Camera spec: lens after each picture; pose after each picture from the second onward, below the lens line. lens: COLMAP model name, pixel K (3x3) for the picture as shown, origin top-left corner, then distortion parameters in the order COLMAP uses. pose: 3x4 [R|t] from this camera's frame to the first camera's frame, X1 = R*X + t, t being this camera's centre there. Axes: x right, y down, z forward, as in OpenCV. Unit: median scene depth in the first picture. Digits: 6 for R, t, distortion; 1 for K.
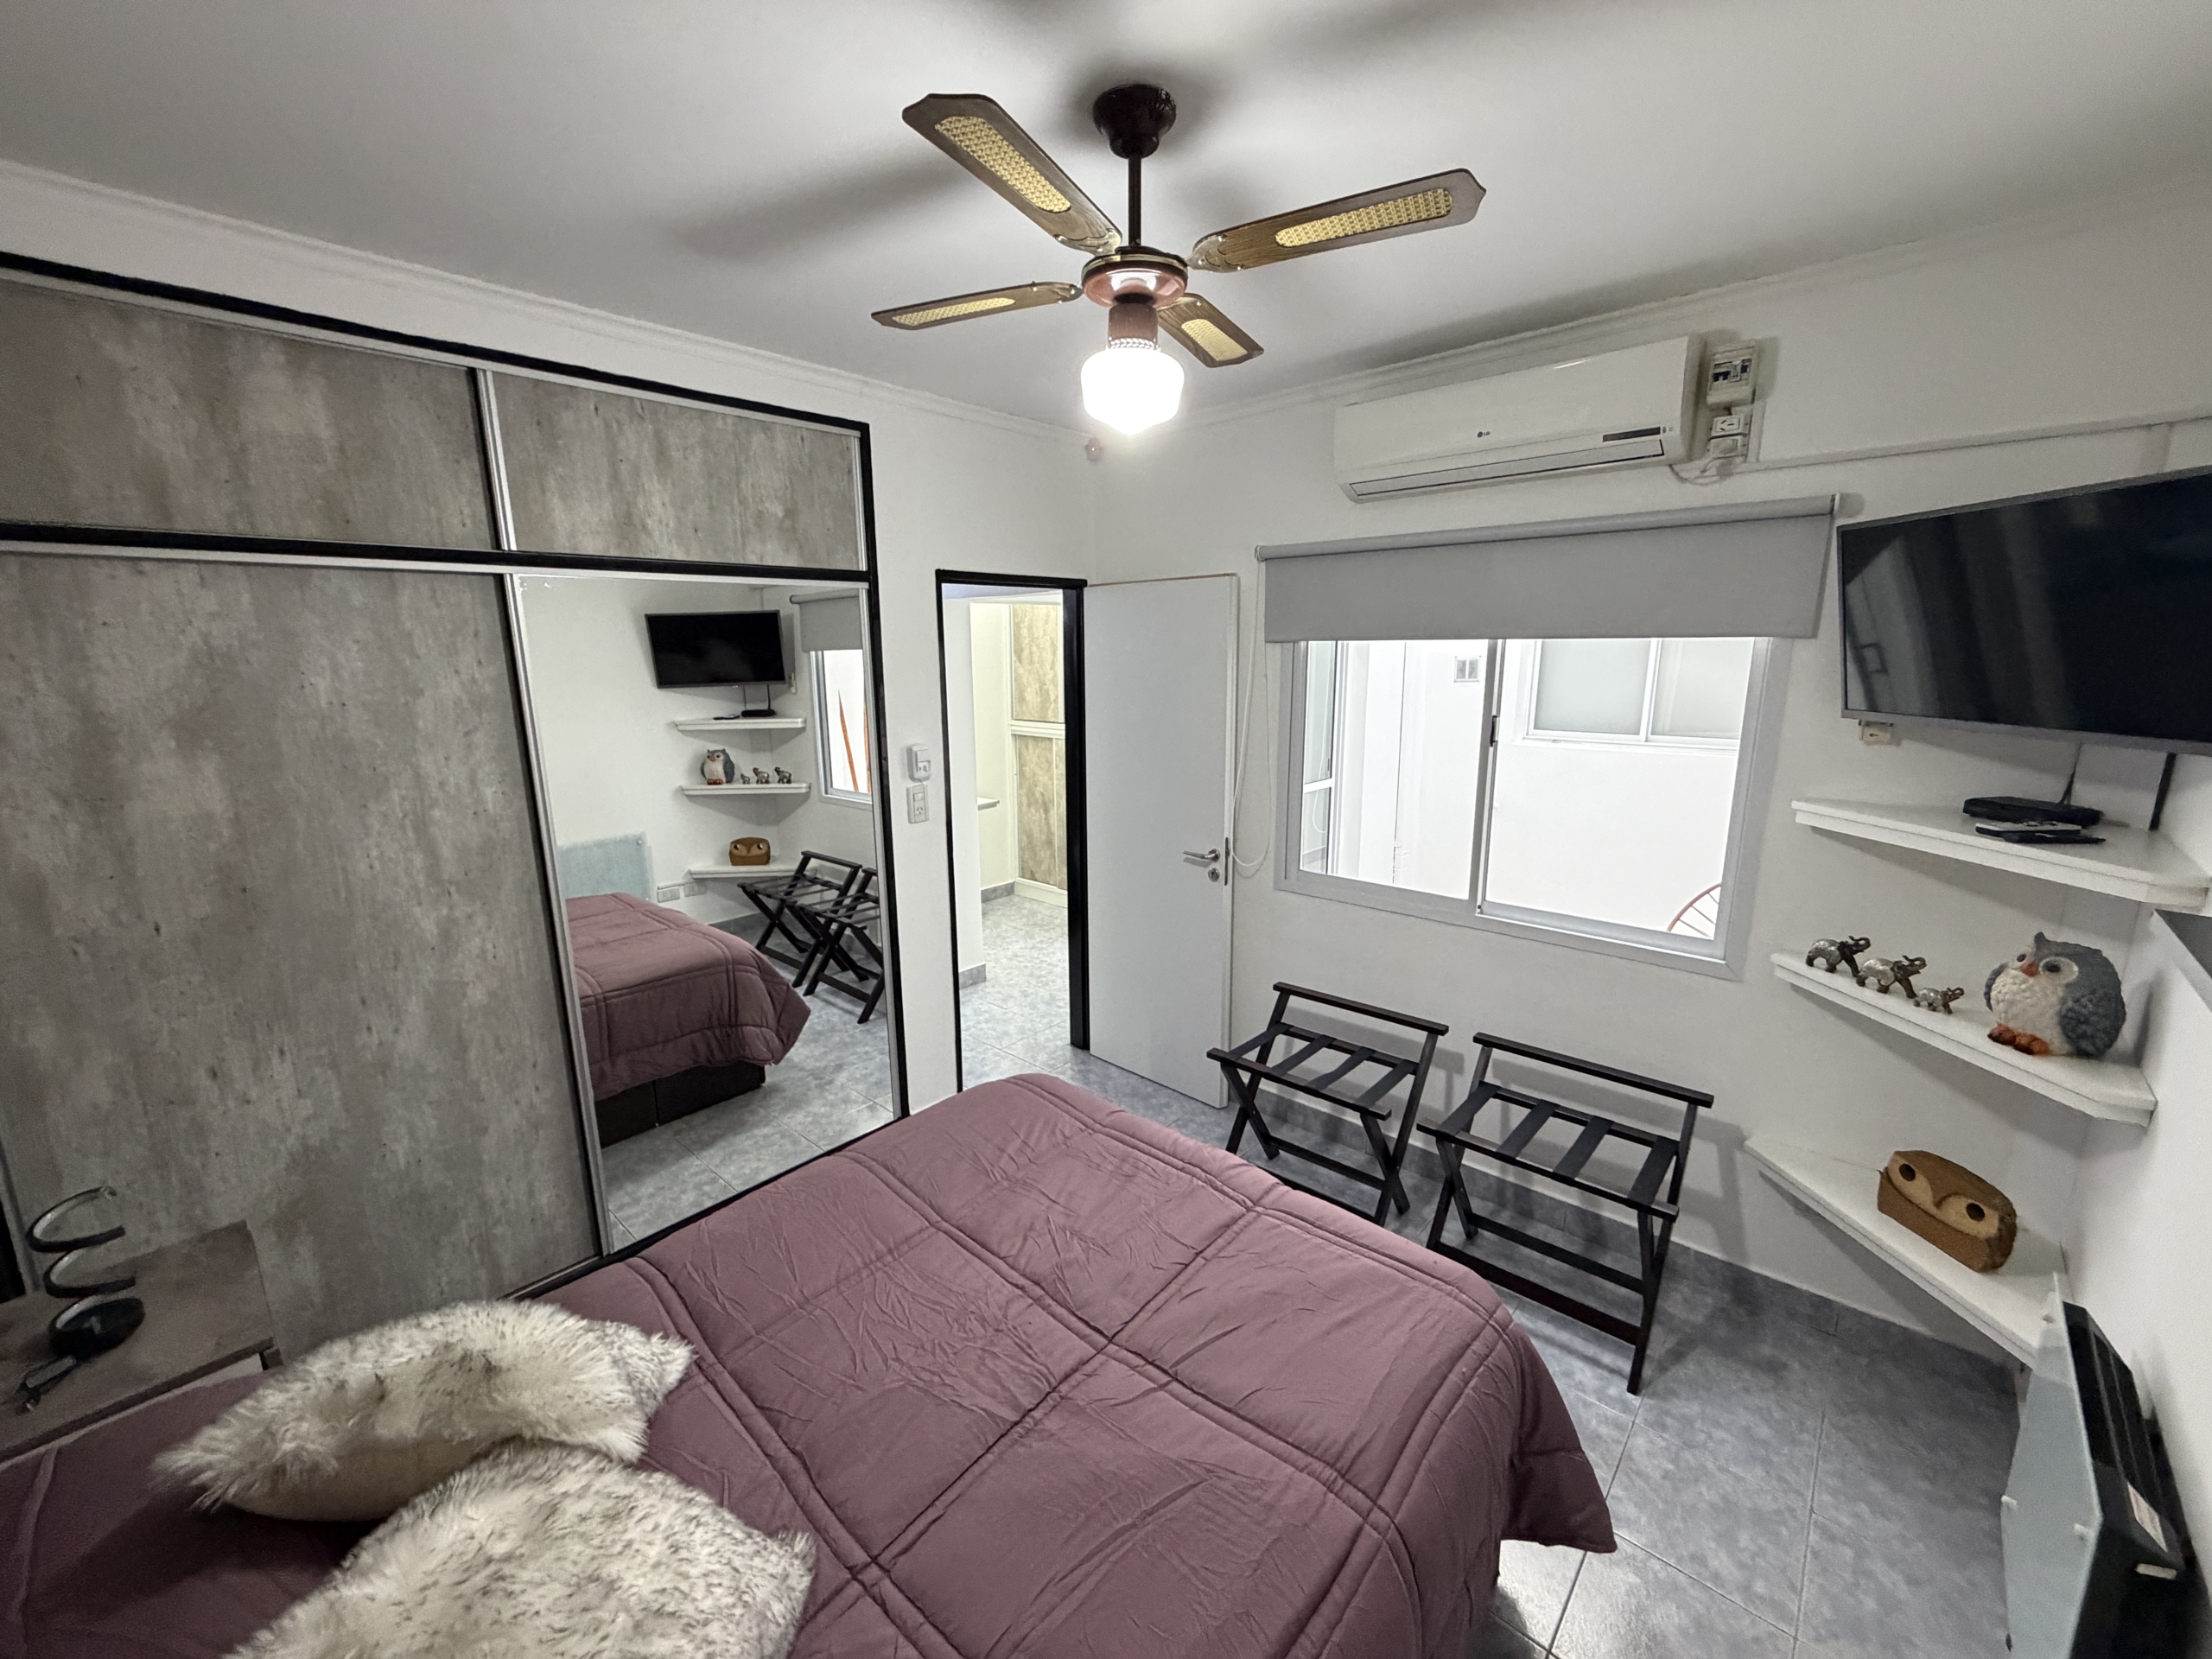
lens RADIAL K [[881.2, 0, 1096.8], [0, 881.2, 829.3], [0, 0, 1]] dist [-0.000579, 0.000099]
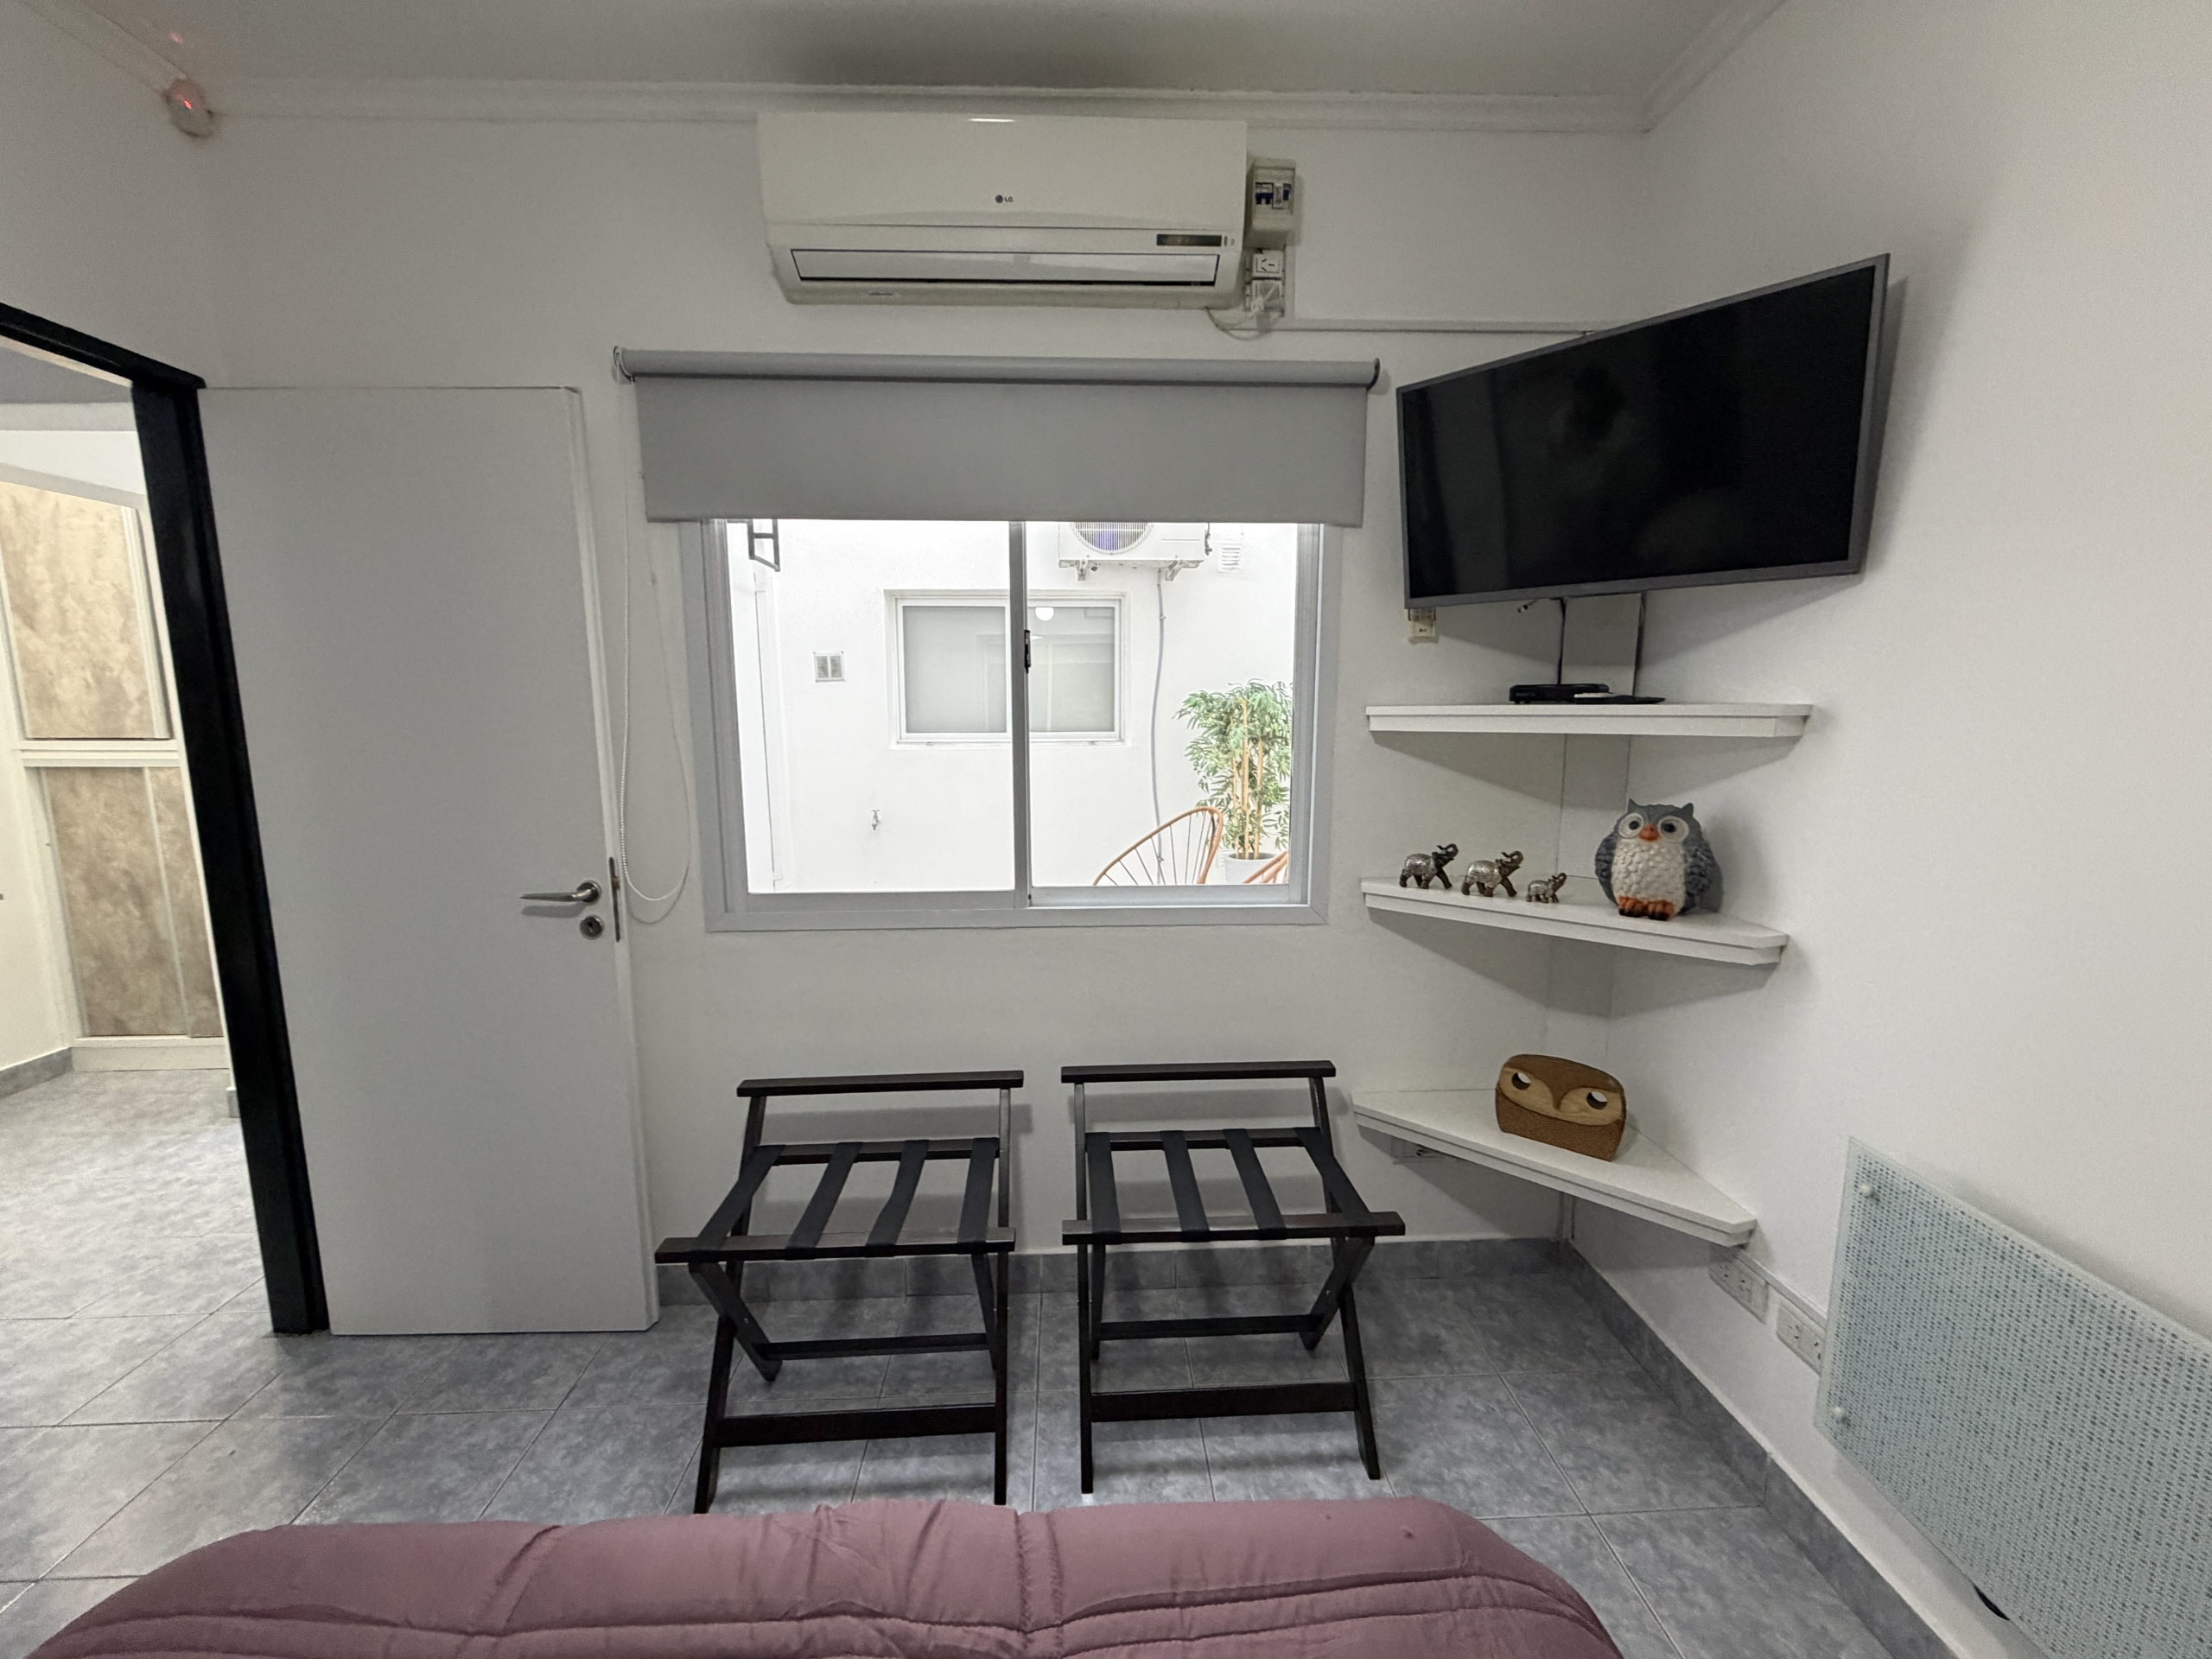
lens RADIAL K [[881.2, 0, 1096.8], [0, 881.2, 829.3], [0, 0, 1]] dist [-0.000579, 0.000099]
pose [[0.710310, -0.092689, 0.697760, -0.035943], [0.138540, 0.990311, -0.009481, 0.056065], [-0.690121, 0.103402, 0.716269, 0.515469]]
